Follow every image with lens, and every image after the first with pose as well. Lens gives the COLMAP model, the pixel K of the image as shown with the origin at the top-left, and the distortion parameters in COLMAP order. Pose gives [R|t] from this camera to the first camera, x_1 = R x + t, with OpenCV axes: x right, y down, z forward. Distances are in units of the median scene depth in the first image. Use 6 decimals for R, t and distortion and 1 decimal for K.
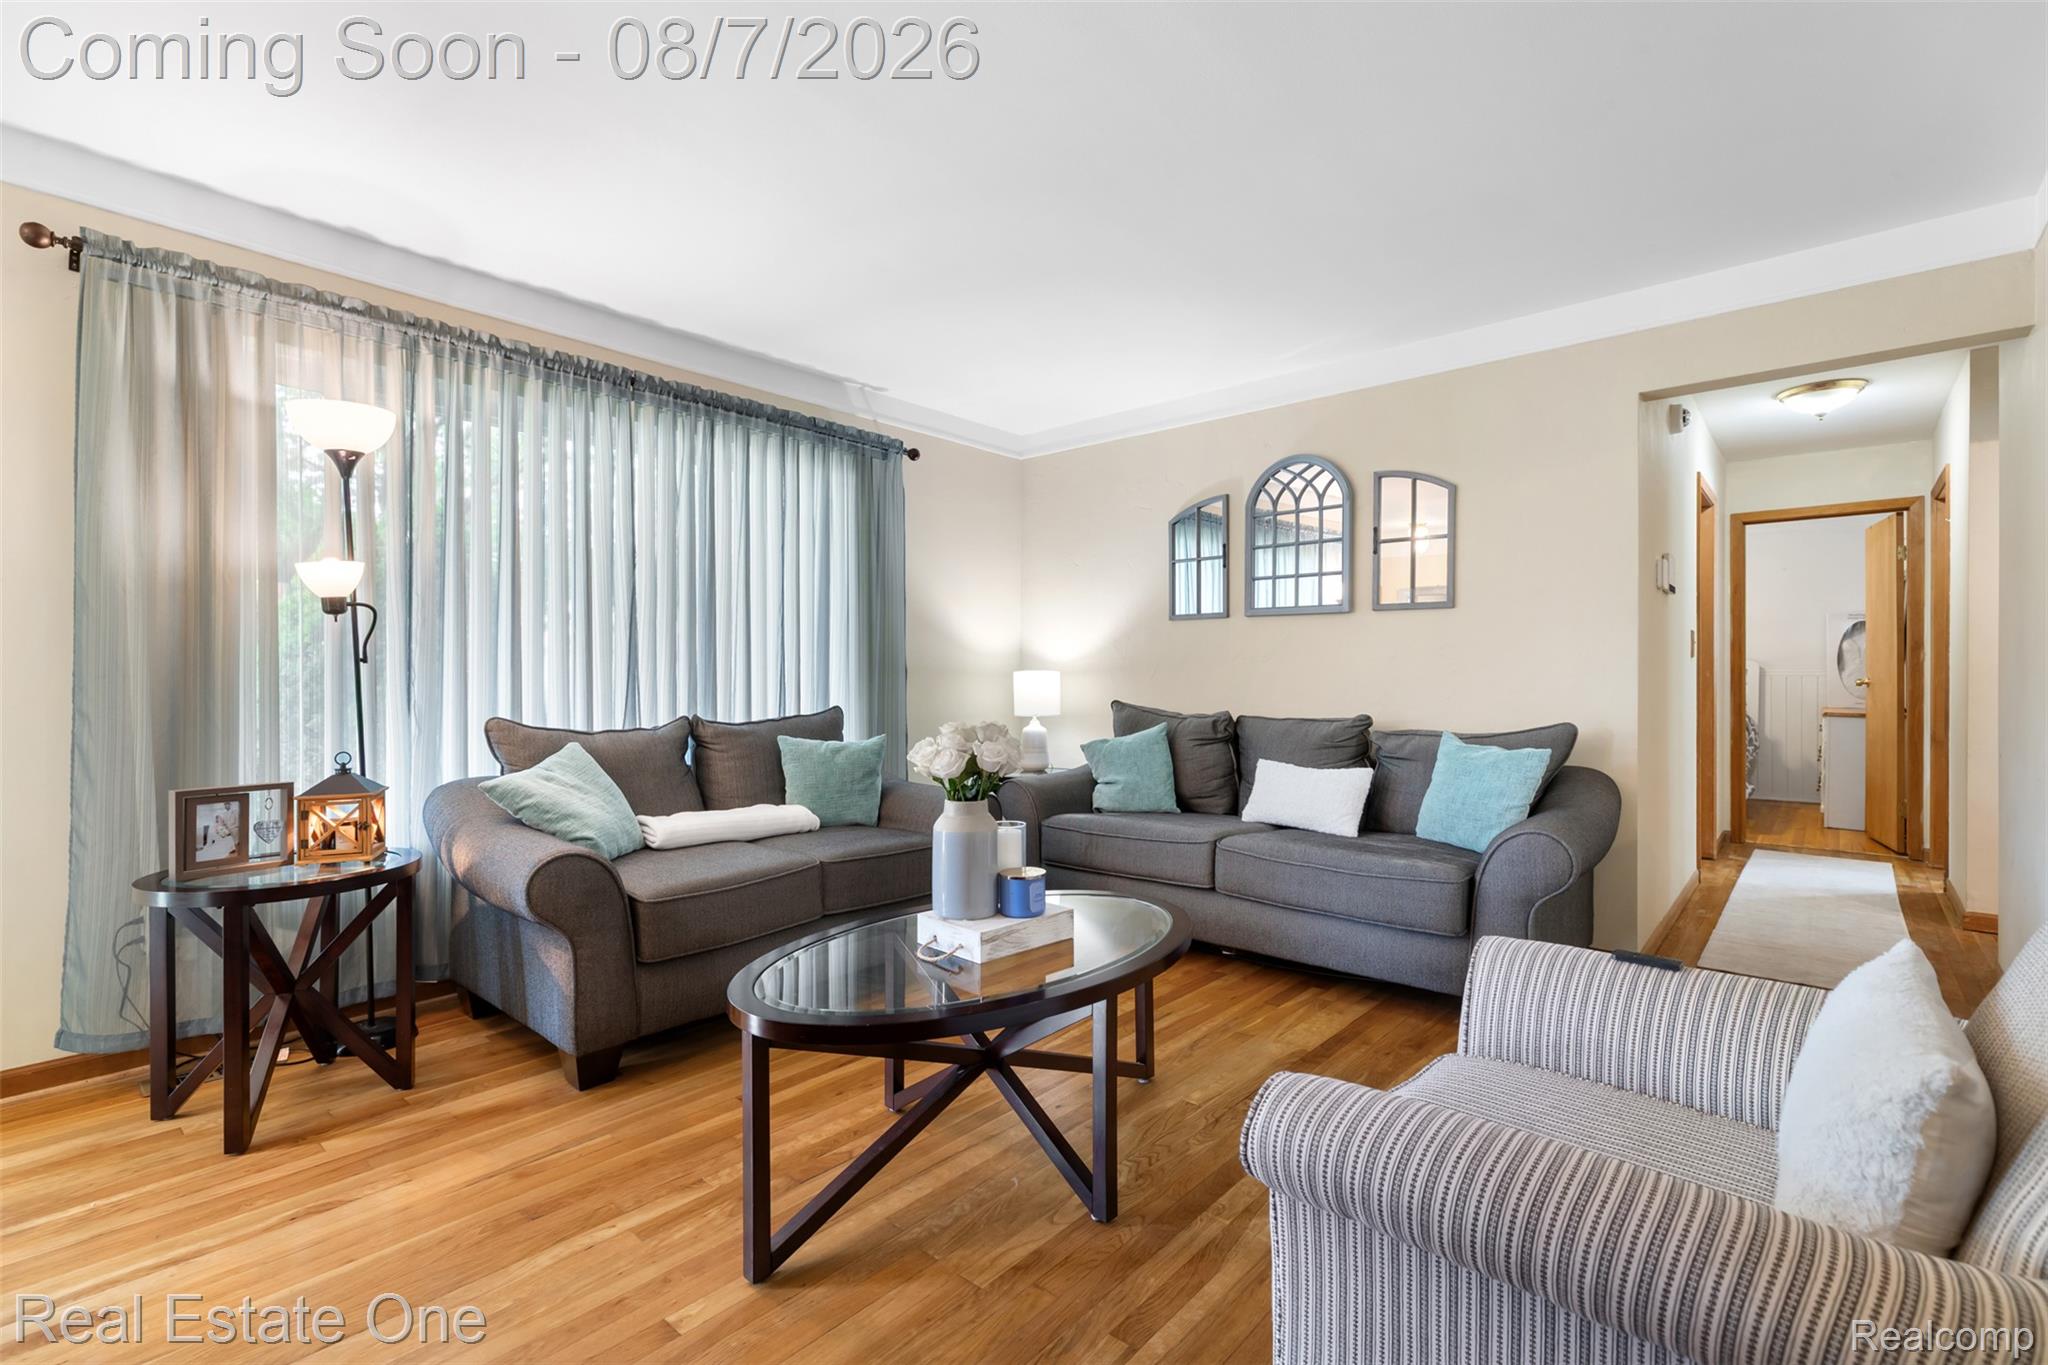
lens RADIAL K [[930.9, 0, 1027.1], [0, 930.9, 678.1], [0, 0, 1]] dist [0.010691, 0.000551]
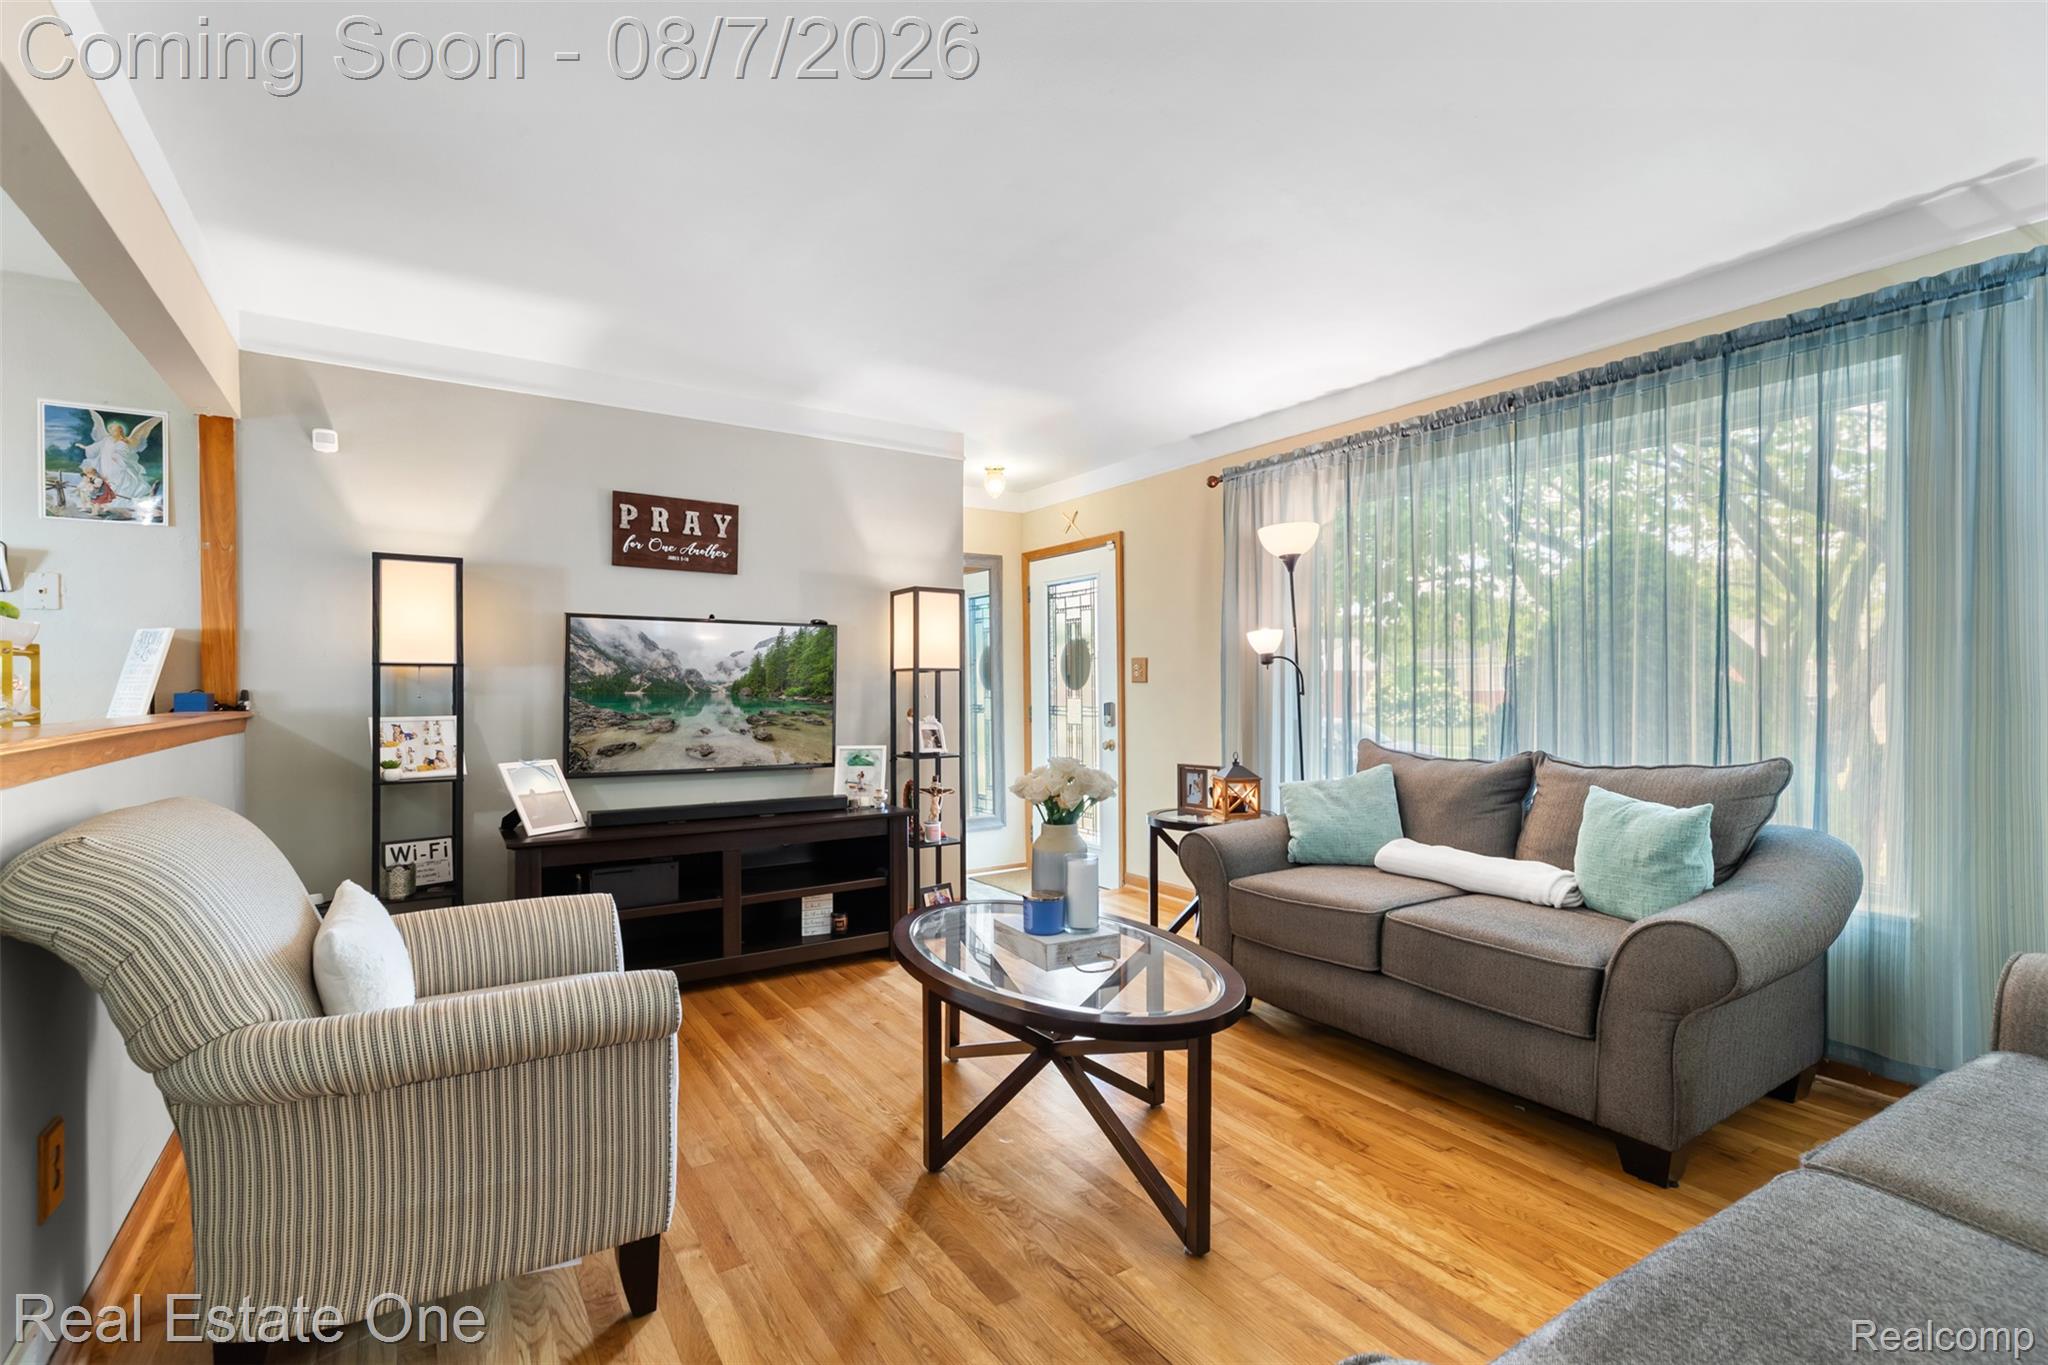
lens RADIAL K [[930.9, 0, 1015.7], [0, 930.9, 684.5], [0, 0, 1]] dist [0.010691, 0.000551]
pose [[-0.276050, 0.003285, -0.961138, 0.711340], [0.008272, 0.999965, 0.001042, -0.032351], [0.961108, -0.007663, -0.276067, 0.839031]]
